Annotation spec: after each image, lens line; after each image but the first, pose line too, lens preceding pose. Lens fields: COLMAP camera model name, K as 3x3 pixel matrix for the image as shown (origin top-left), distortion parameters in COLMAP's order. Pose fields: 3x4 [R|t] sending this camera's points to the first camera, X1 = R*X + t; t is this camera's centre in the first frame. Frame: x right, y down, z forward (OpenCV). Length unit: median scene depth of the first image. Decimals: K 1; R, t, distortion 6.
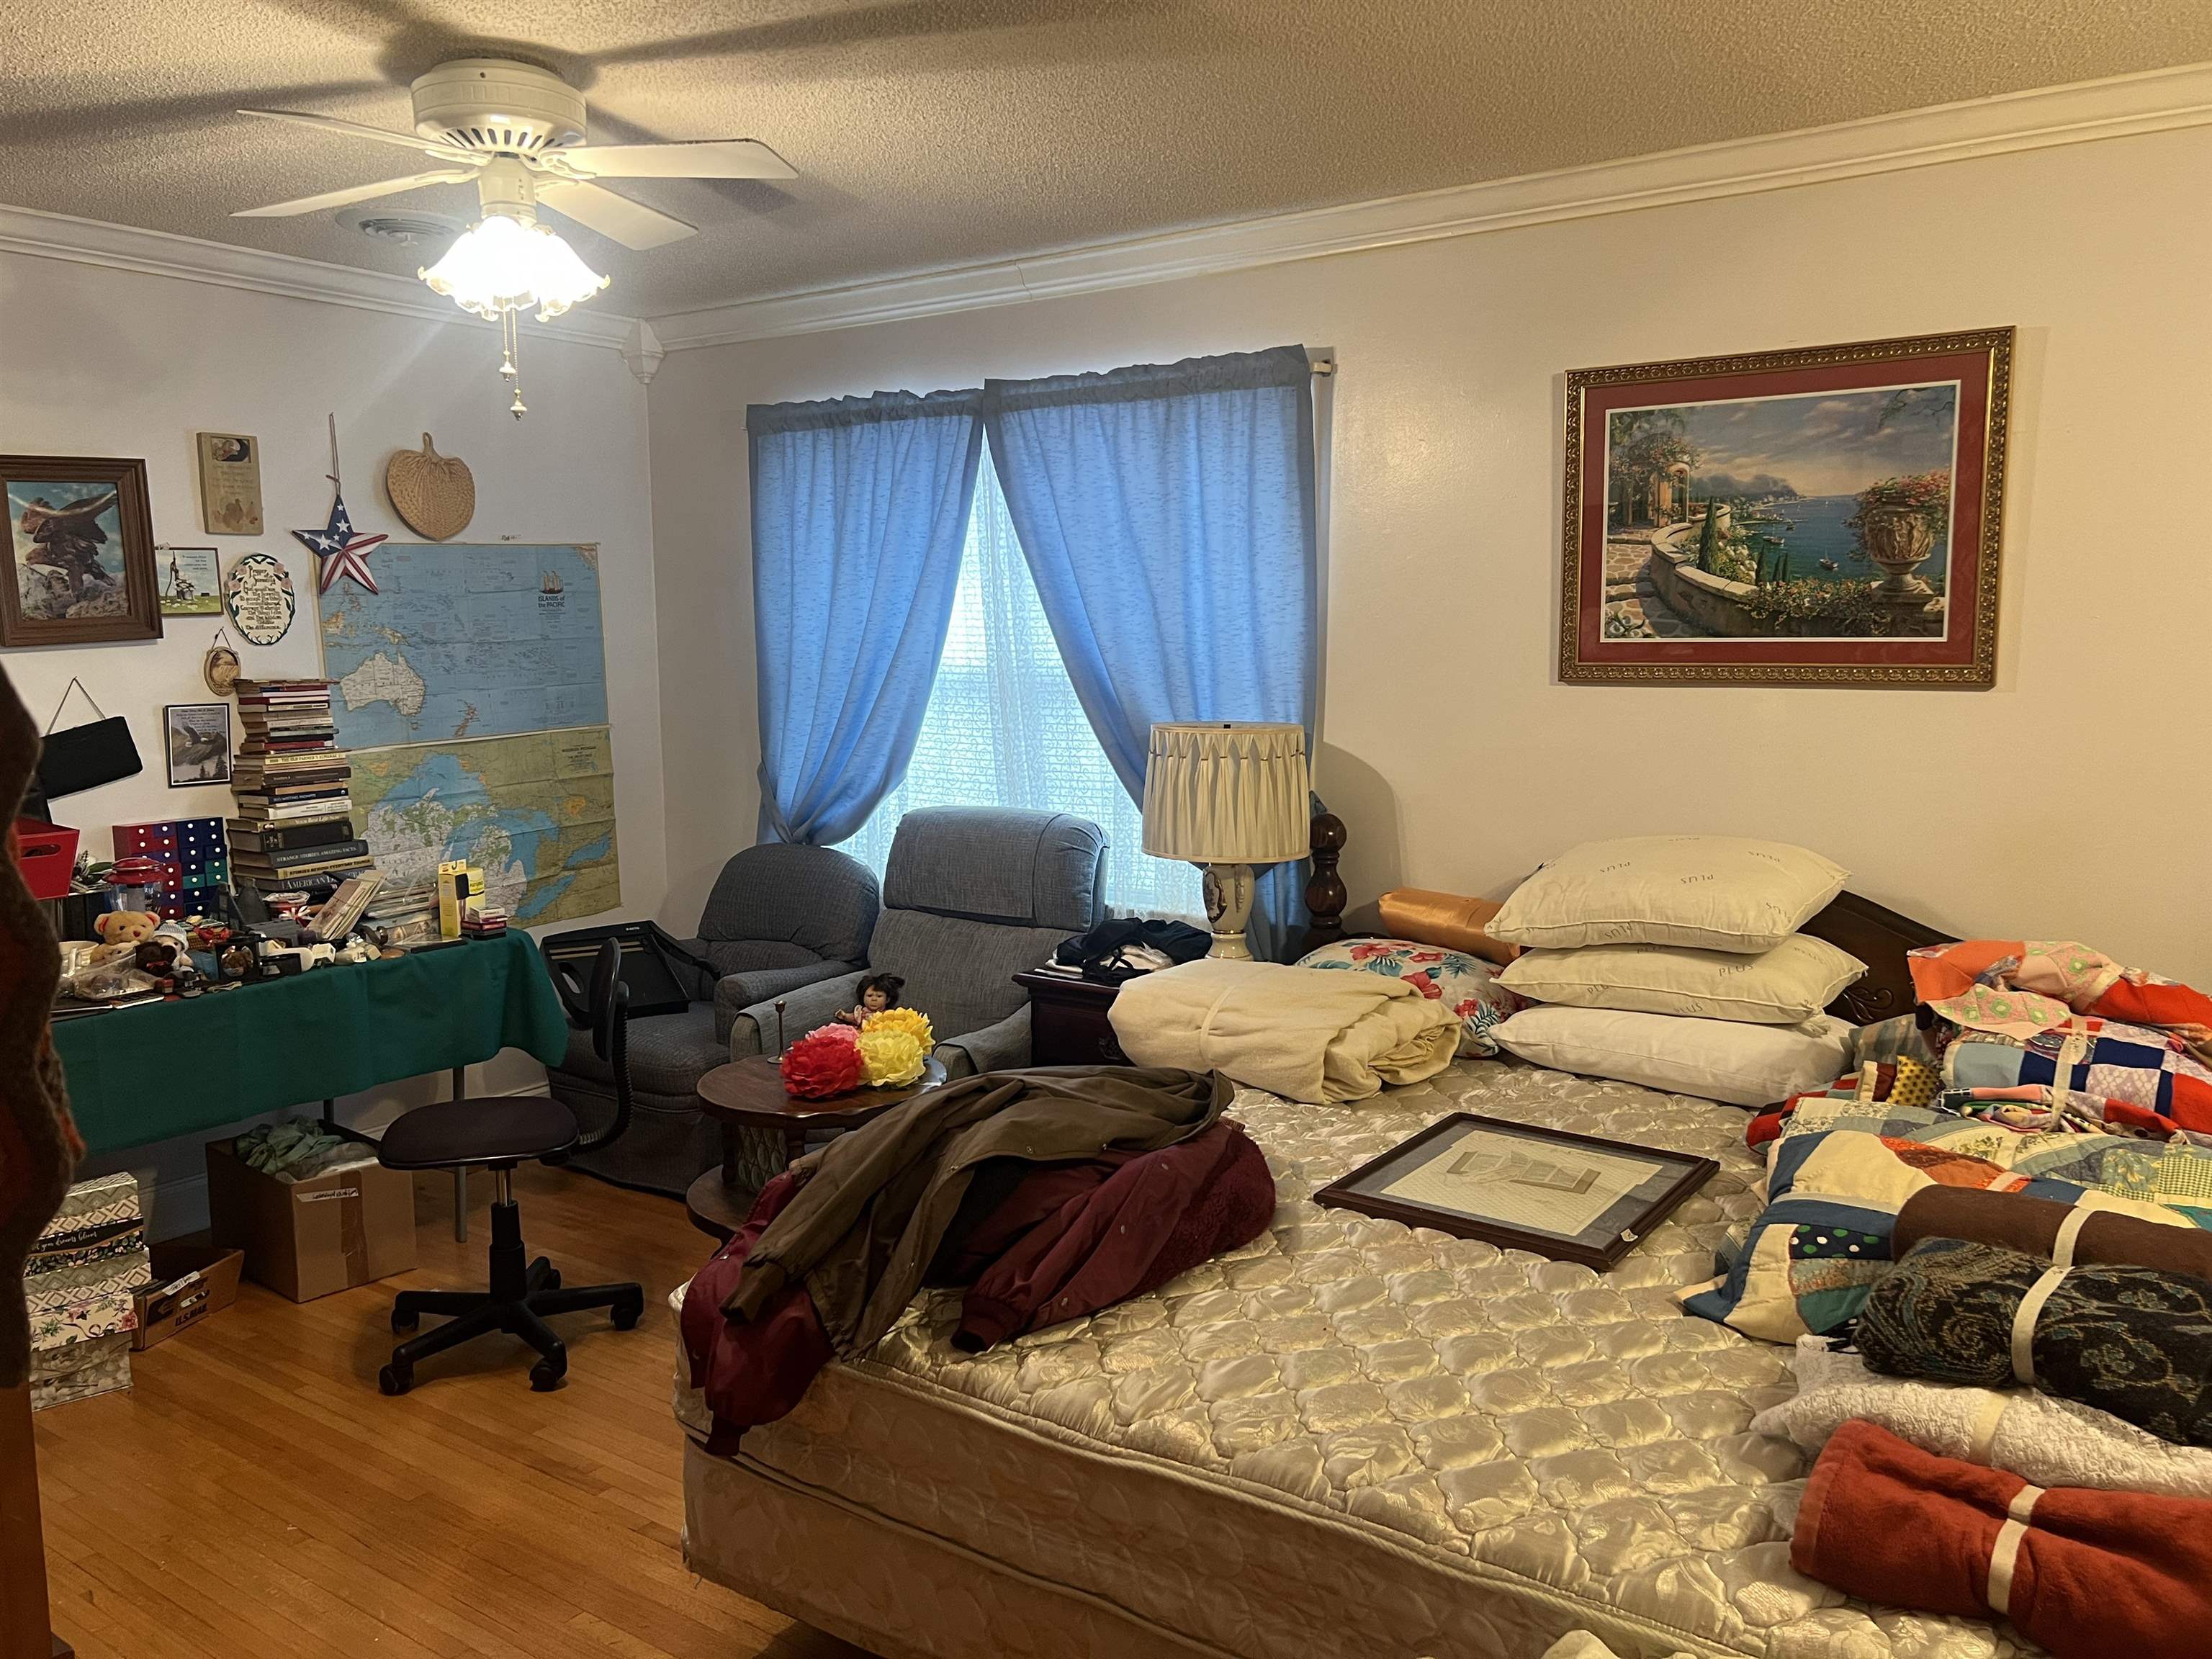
lens RADIAL K [[1660.5, 0, 1109.1], [0, 1660.5, 822.5], [0, 0, 1]] dist [0.053399, -0.059816]
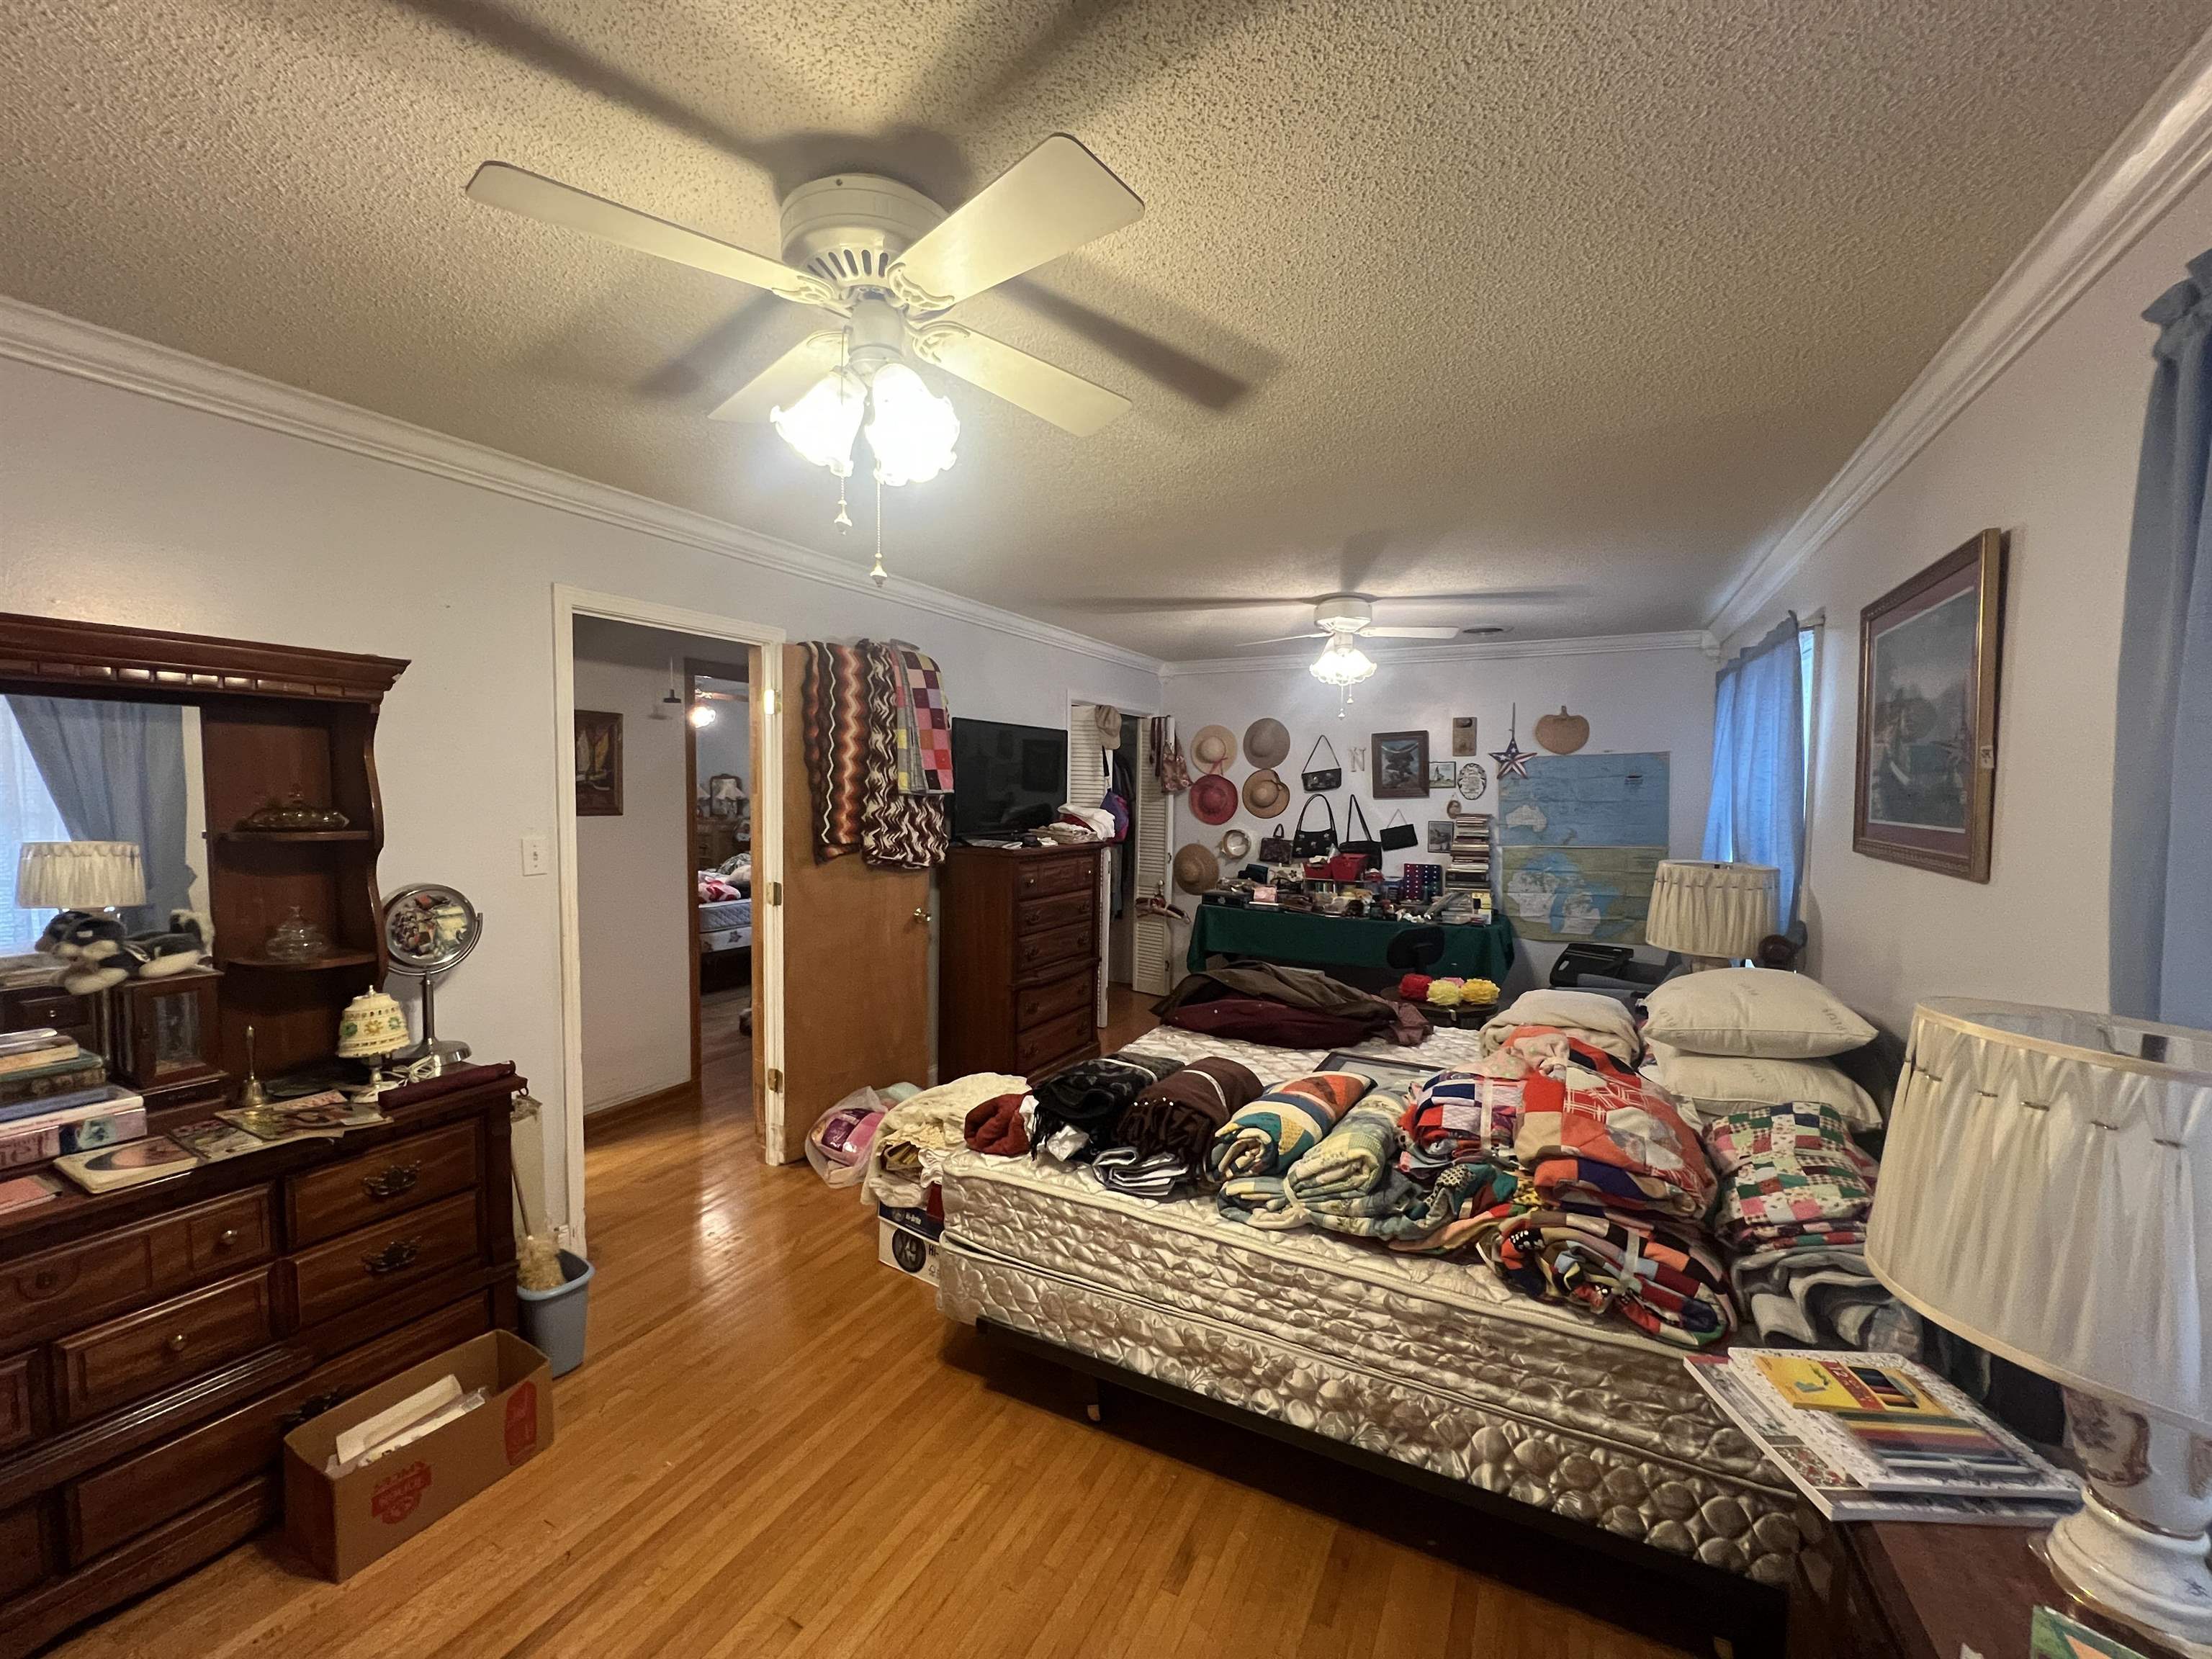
lens RADIAL K [[883.0, 0, 1108.6], [0, 883.0, 838.6], [0, 0, 1]] dist [-0.000781, -0.000217]
pose [[0.137864, 0.066527, -0.988214, 1.028910], [-0.129151, 0.990430, 0.048659, -0.060670], [0.981995, 0.120921, 0.145137, 0.411694]]
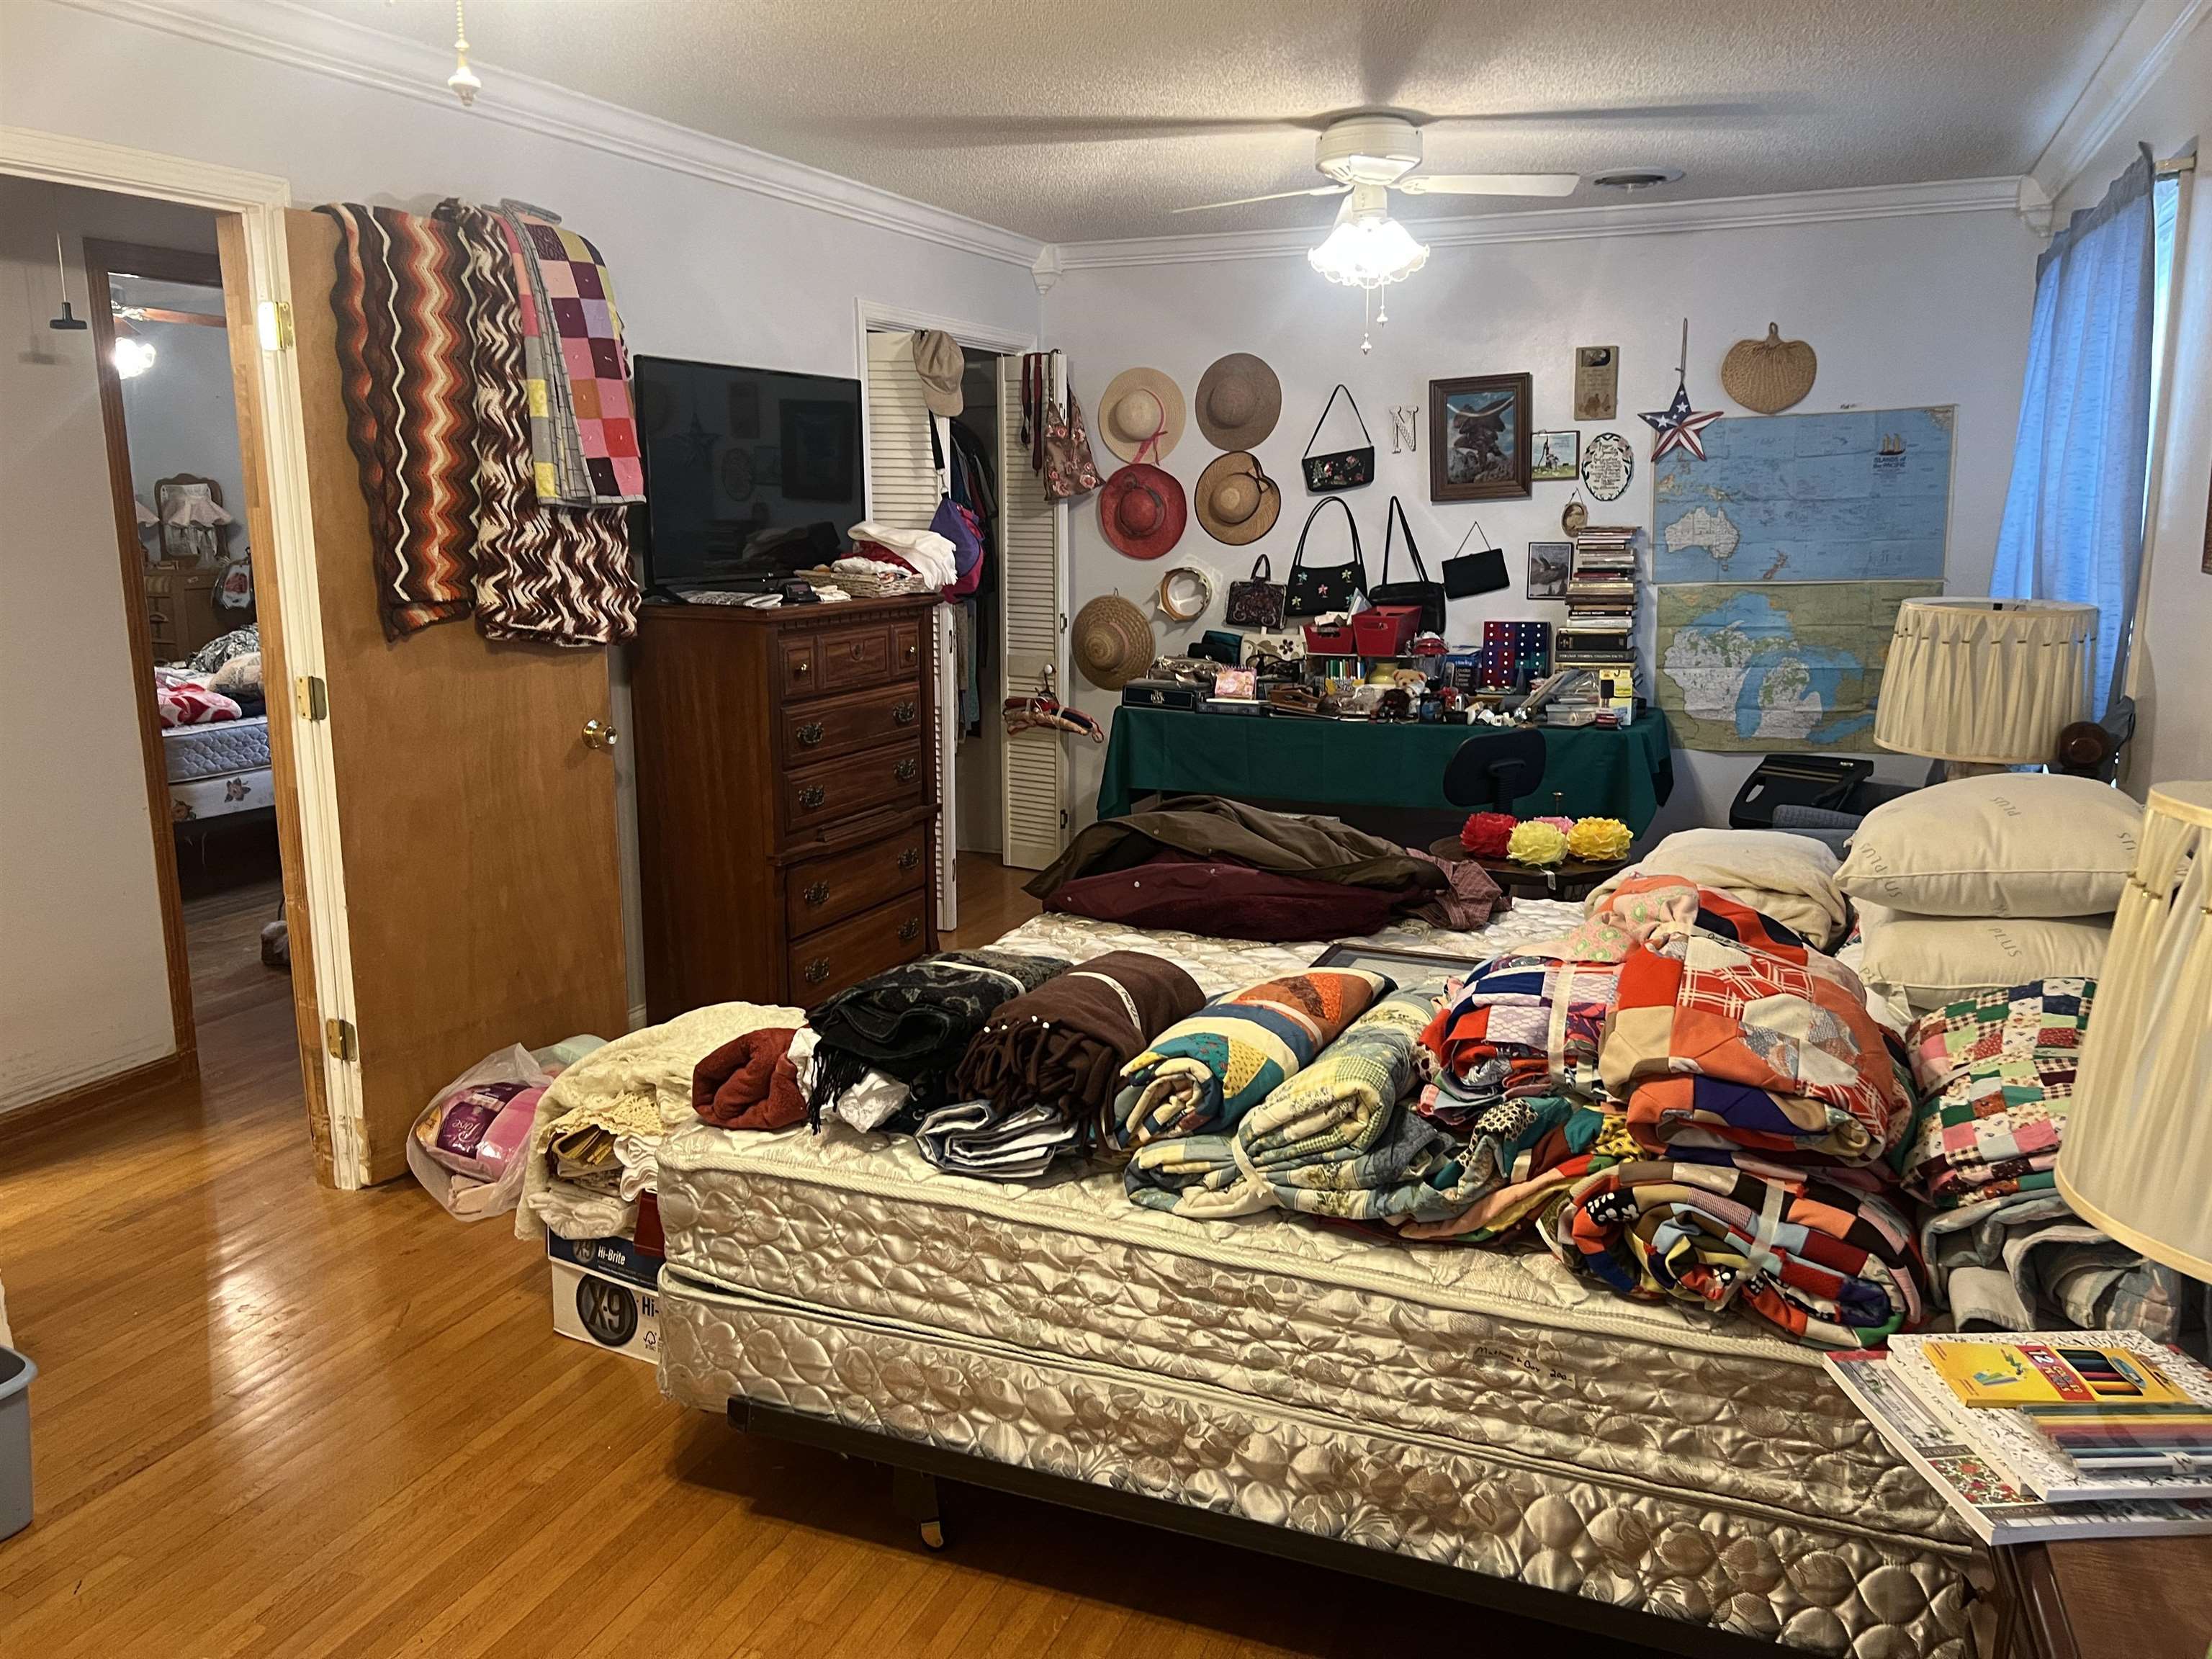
lens RADIAL K [[1660.5, 0, 1099.1], [0, 1660.5, 818.1], [0, 0, 1]] dist [0.053399, -0.059816]
pose [[0.219139, 0.192718, -0.956472, 1.086618], [-0.112452, 0.978755, 0.171444, -0.056476], [0.969192, 0.069987, 0.236155, 0.421120]]
